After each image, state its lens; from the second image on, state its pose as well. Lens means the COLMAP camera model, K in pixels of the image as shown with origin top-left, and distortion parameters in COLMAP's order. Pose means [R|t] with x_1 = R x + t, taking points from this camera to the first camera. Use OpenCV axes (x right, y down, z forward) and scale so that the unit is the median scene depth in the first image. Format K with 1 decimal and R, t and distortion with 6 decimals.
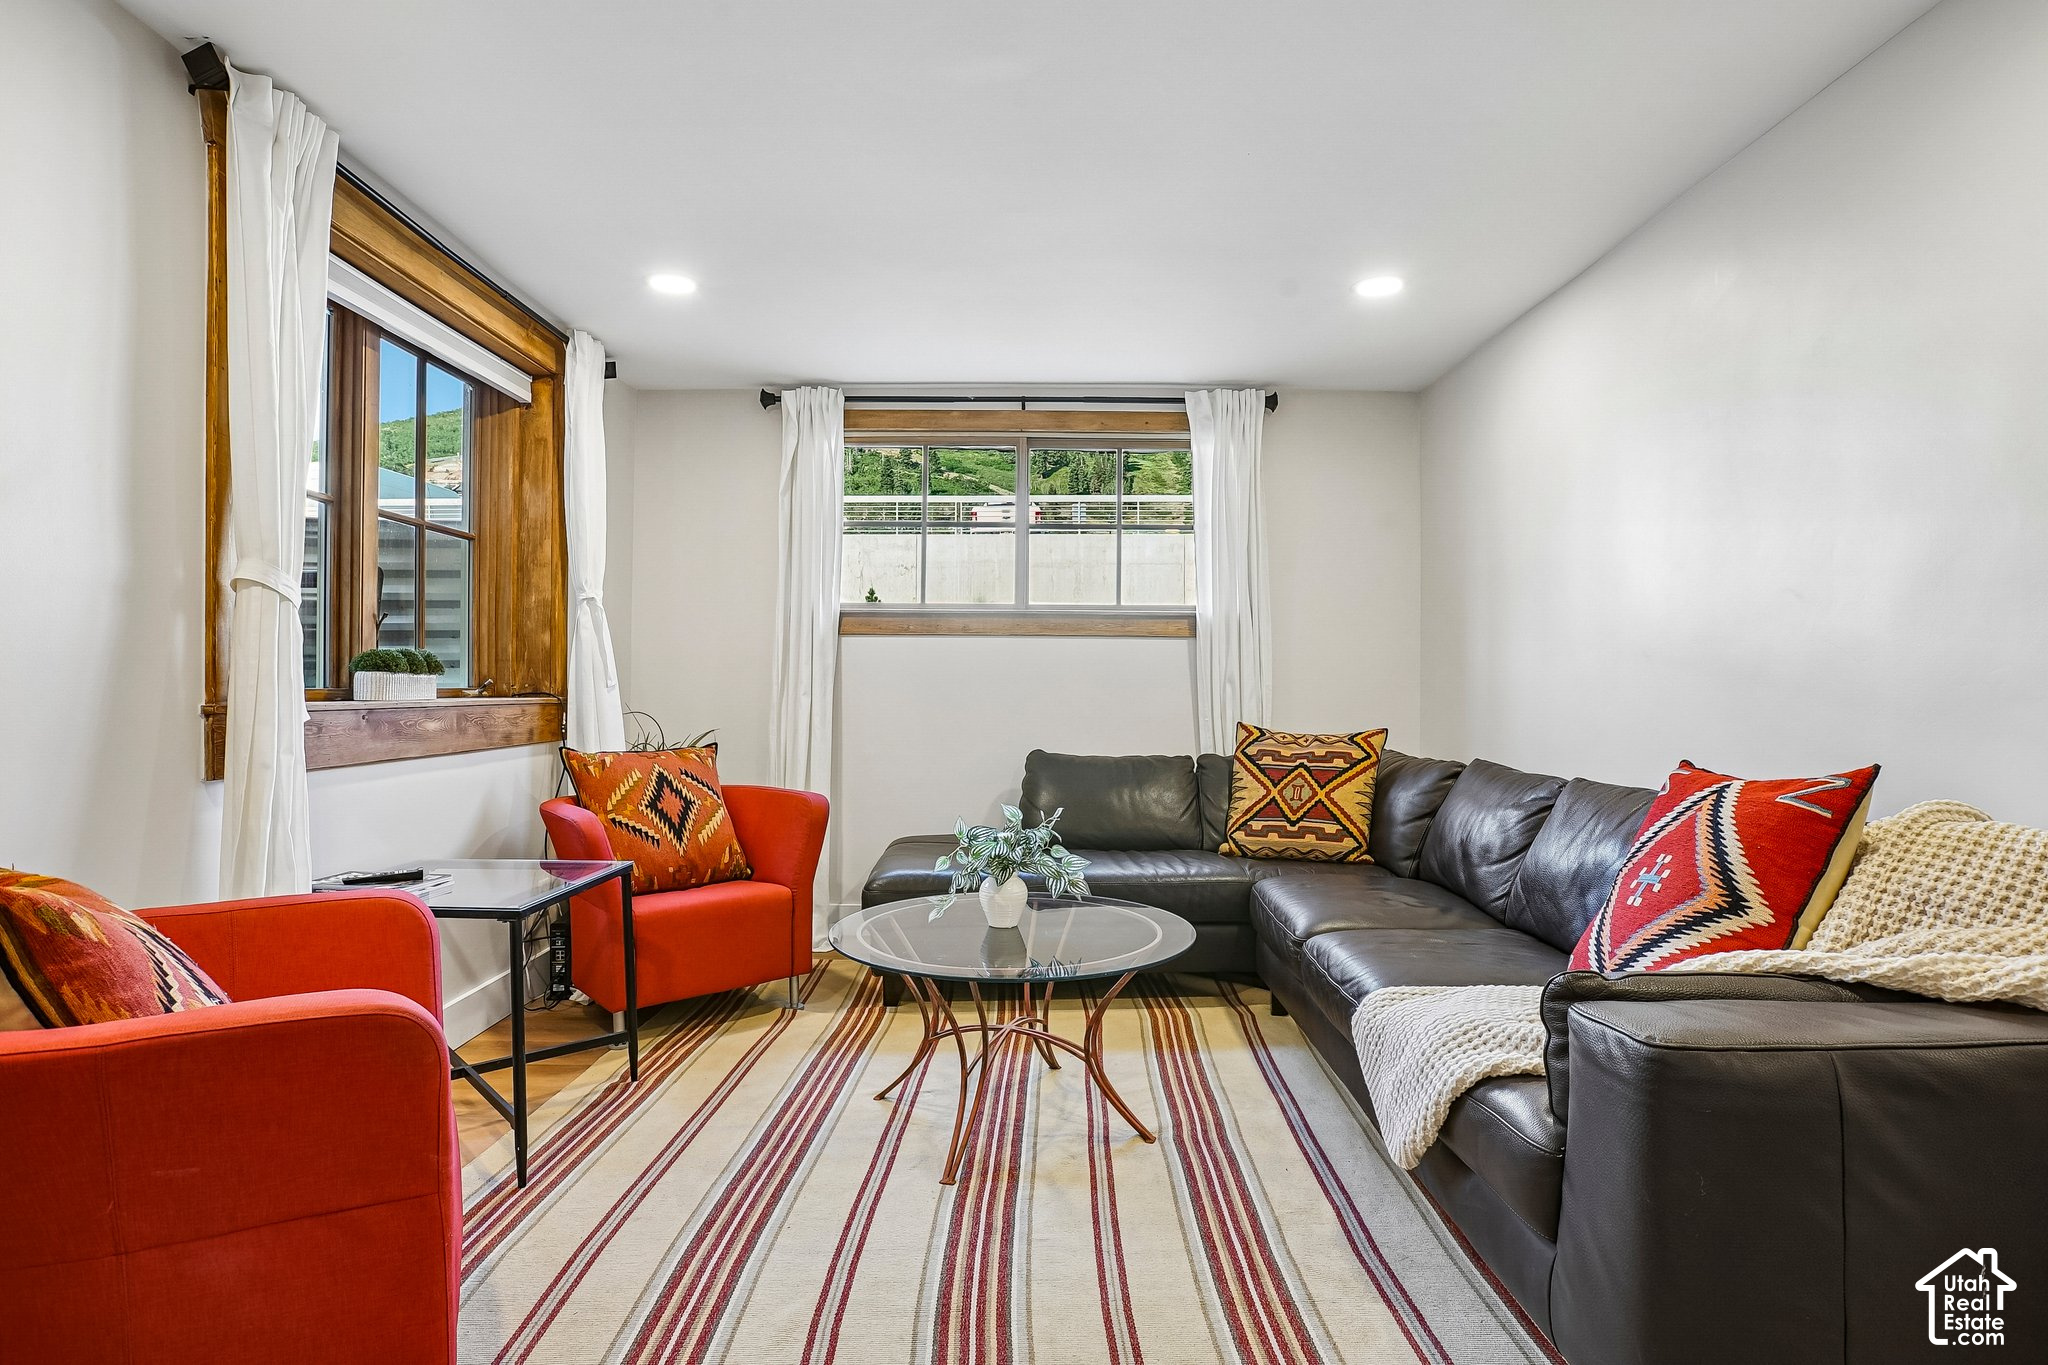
lens RADIAL K [[1040.8, 0, 1028.6], [0, 1040.8, 683.1], [0, 0, 1]] dist [-0.046266, 0.001352]
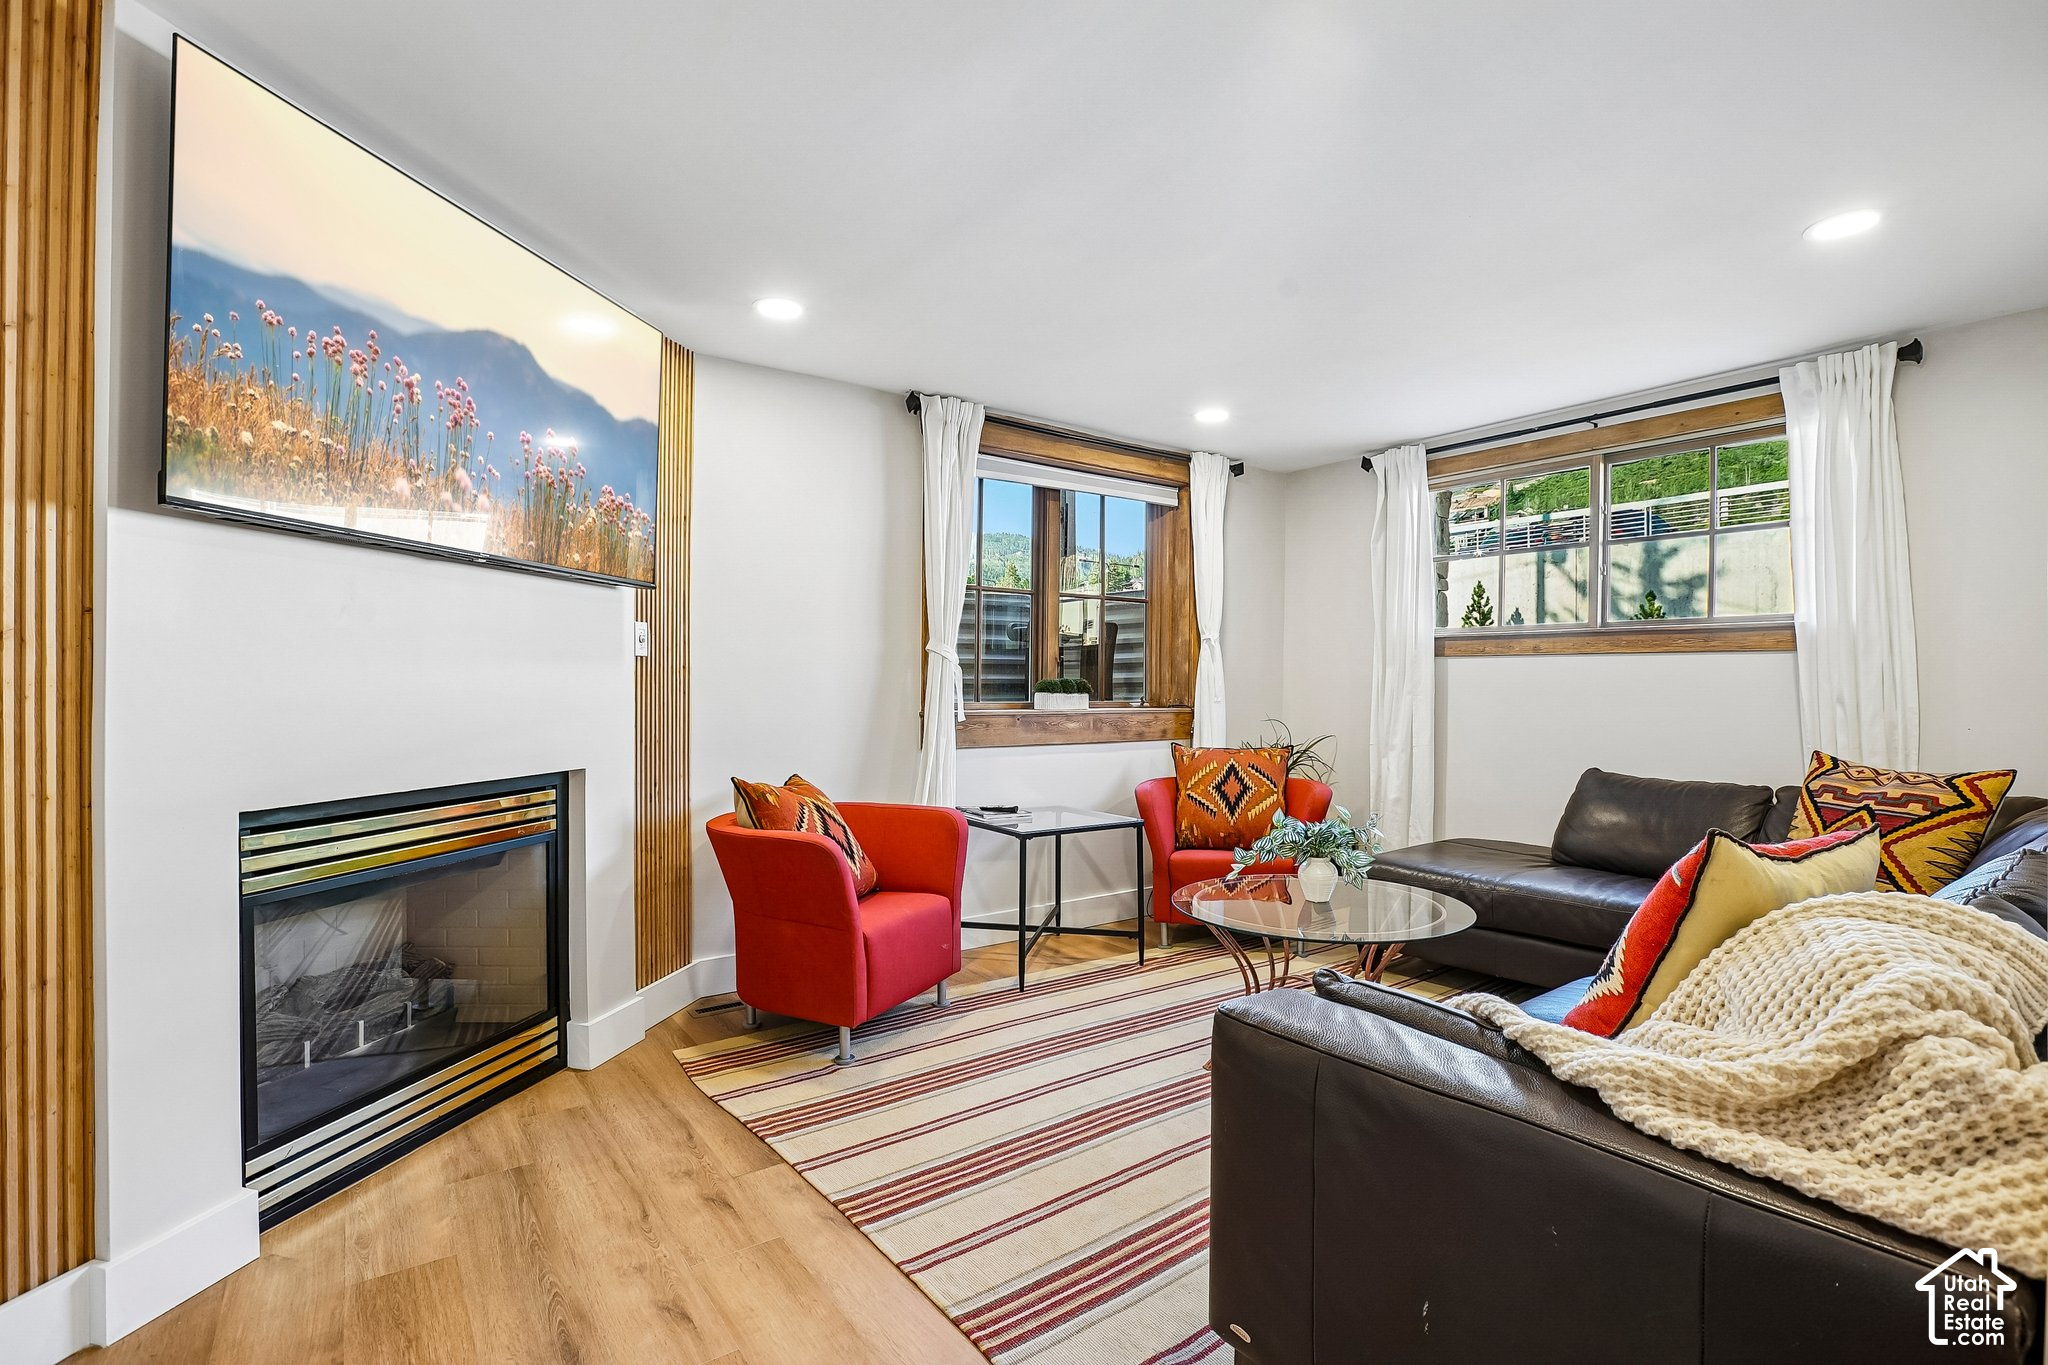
lens RADIAL K [[954.2, 0, 1024.7], [0, 954.2, 681.3], [0, 0, 1]] dist [-0.043630, 0.013726]
pose [[0.582420, -0.004484, -0.812876, 0.476919], [-0.001118, 0.999979, -0.006317, -0.014978], [0.812887, 0.004588, 0.582403, 0.034470]]
